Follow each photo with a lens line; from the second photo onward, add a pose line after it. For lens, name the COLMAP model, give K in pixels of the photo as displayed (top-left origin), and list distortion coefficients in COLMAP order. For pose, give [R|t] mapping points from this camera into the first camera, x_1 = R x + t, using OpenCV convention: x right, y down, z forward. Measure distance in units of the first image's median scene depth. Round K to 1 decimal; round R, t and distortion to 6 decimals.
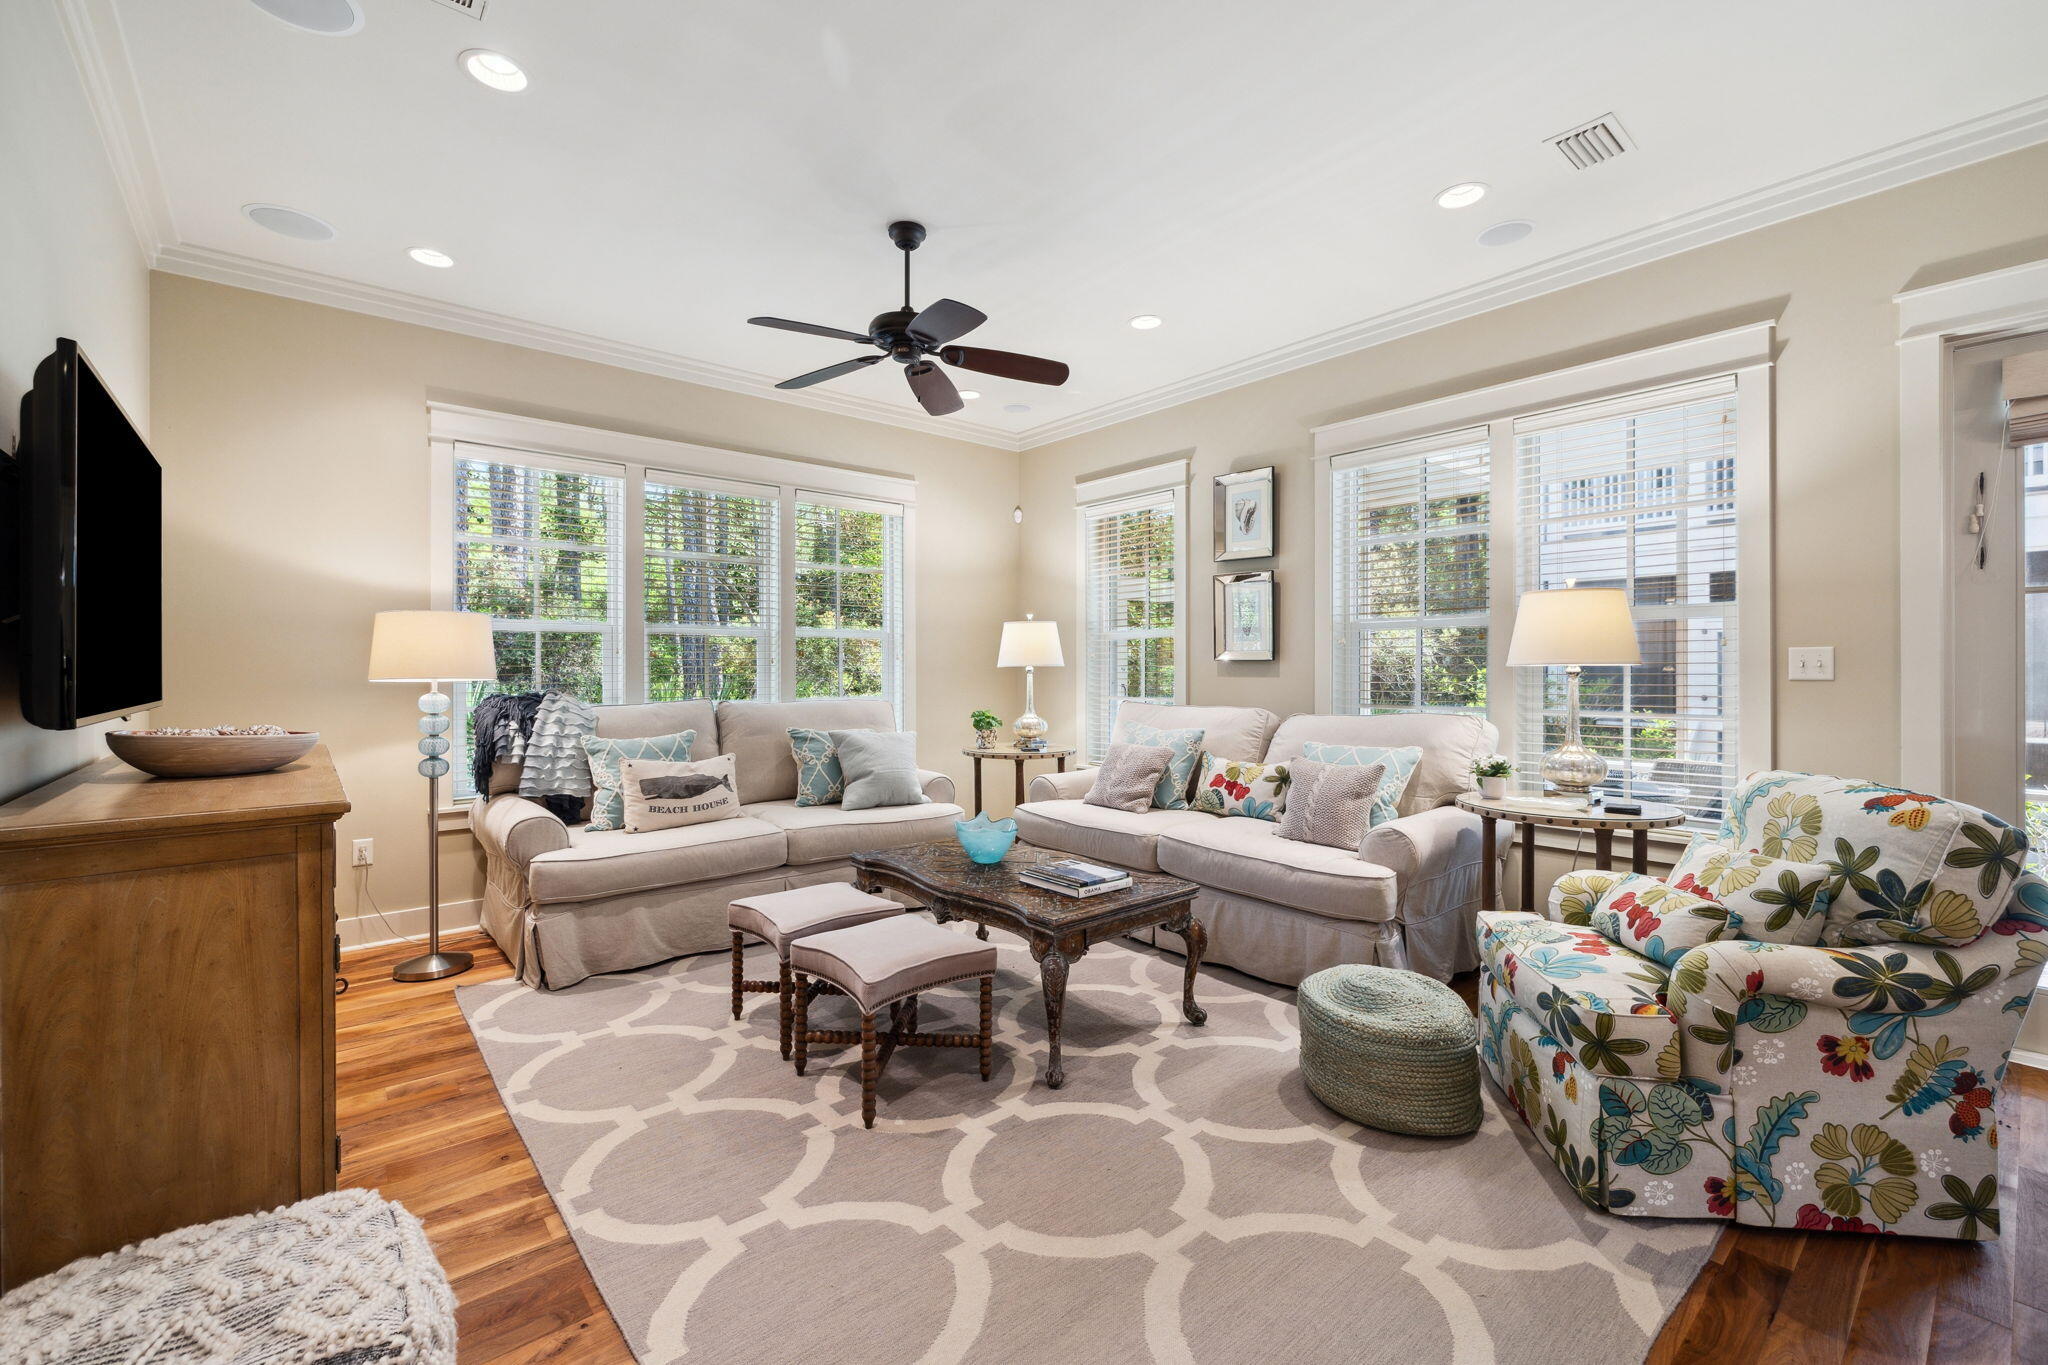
lens RADIAL K [[862.7, 0, 1023.2], [0, 862.7, 675.1], [0, 0, 1]] dist [0.002591, -0.001232]
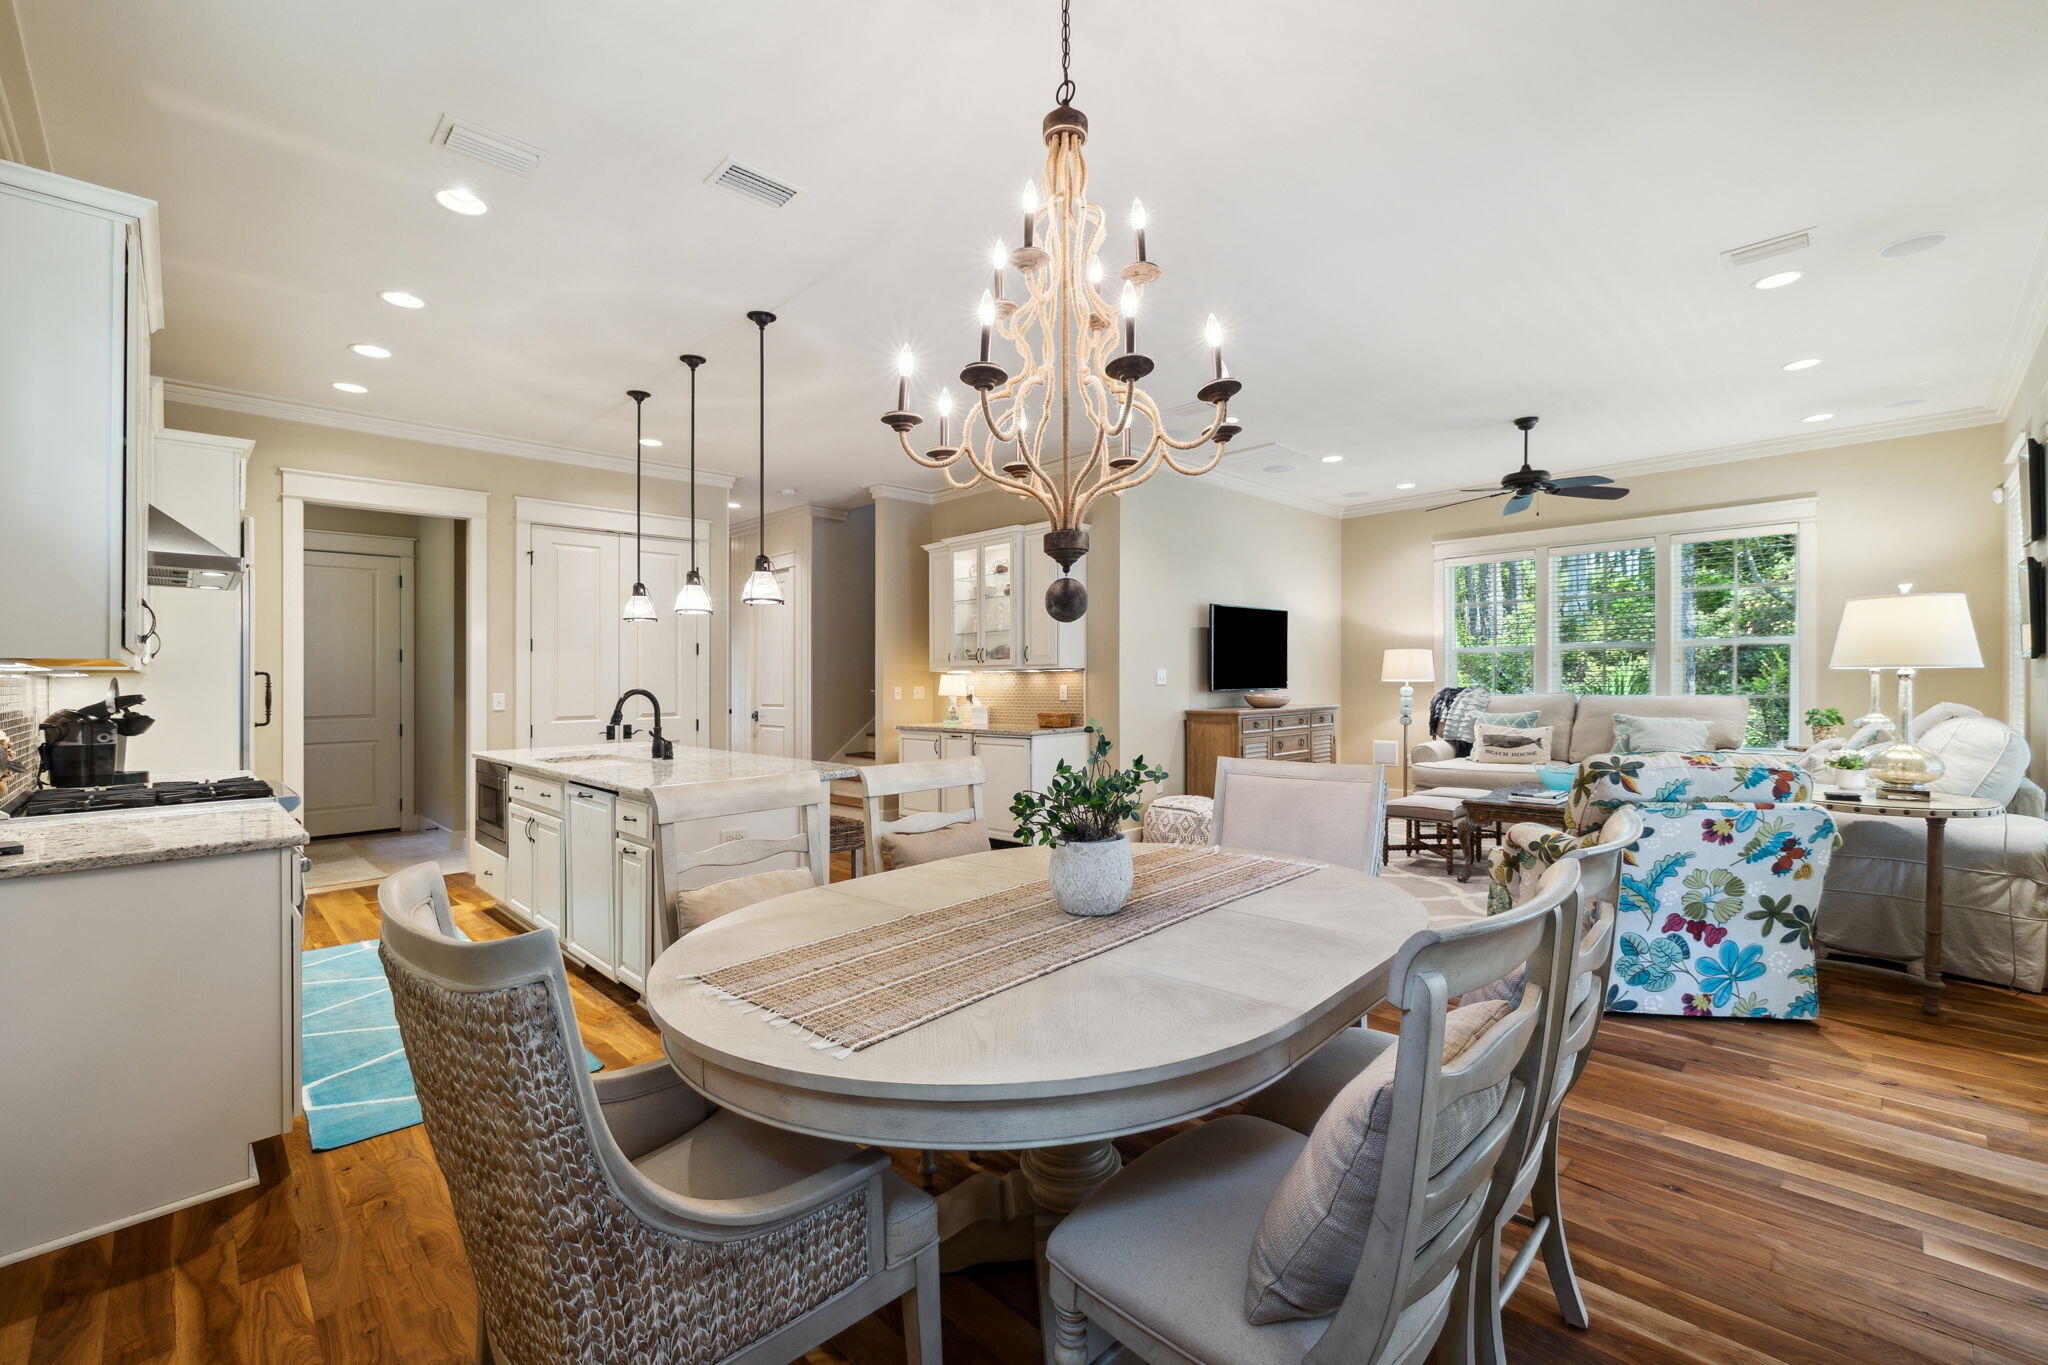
lens RADIAL K [[862.7, 0, 1032.5], [0, 862.7, 691.9], [0, 0, 1]] dist [0.002591, -0.001232]
pose [[0.085971, 0.014799, -0.996188, 1.398979], [0.005772, 0.999865, 0.015352, -0.003635], [0.996281, -0.007070, 0.085874, -0.123500]]
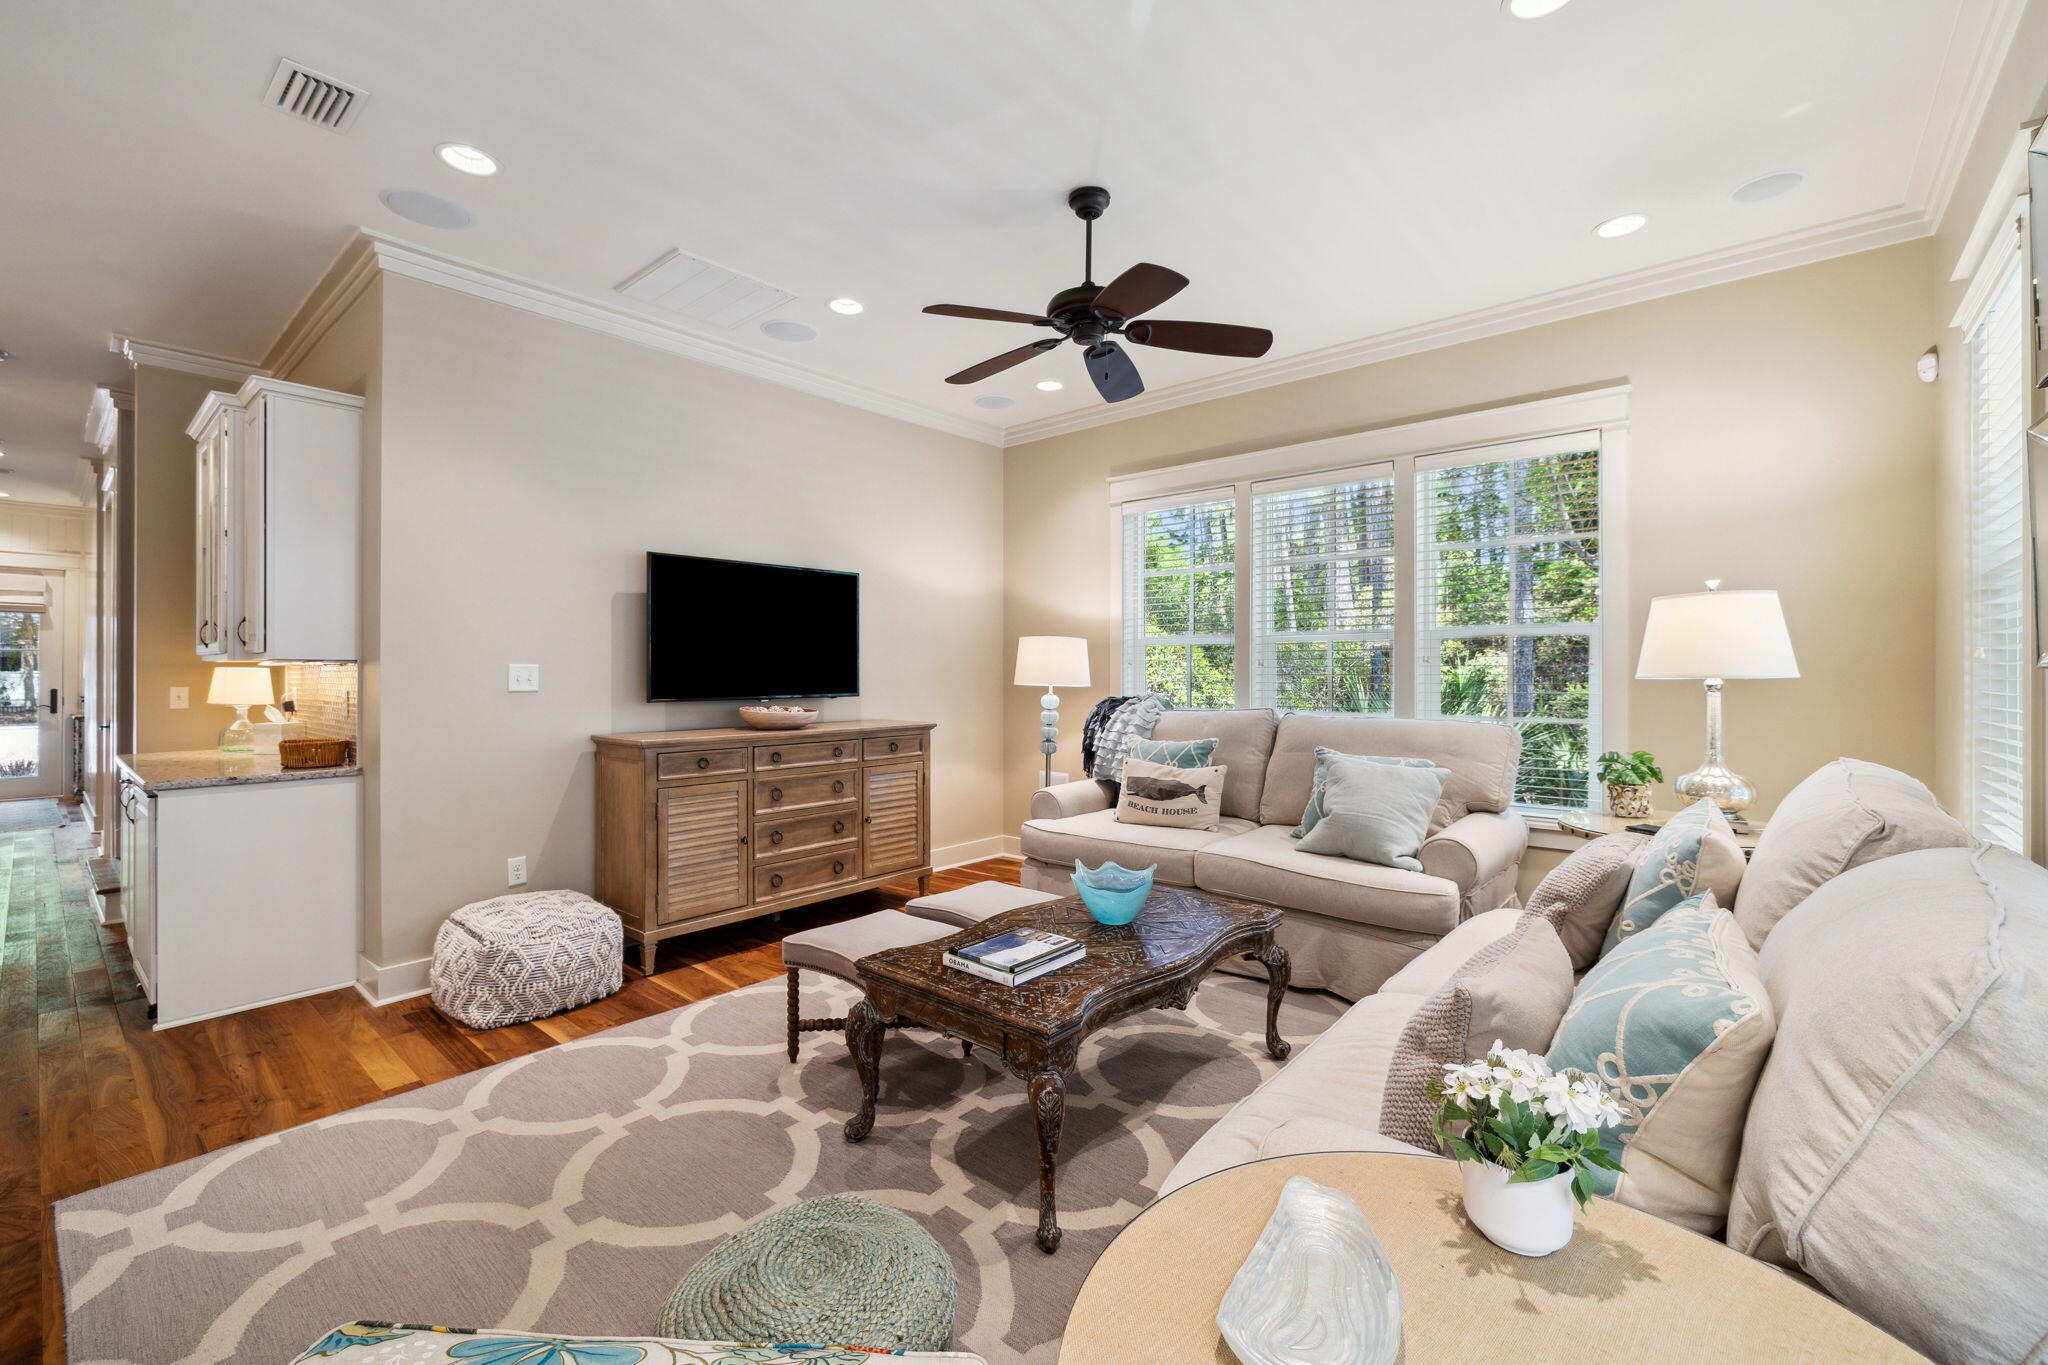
lens RADIAL K [[862.7, 0, 1018.7], [0, 862.7, 670.6], [0, 0, 1]] dist [0.002591, -0.001232]
pose [[0.149912, 0.001026, -0.988699, 0.696489], [-0.006292, 0.999980, 0.000084, -0.017458], [0.988679, 0.006208, 0.149915, 0.738400]]
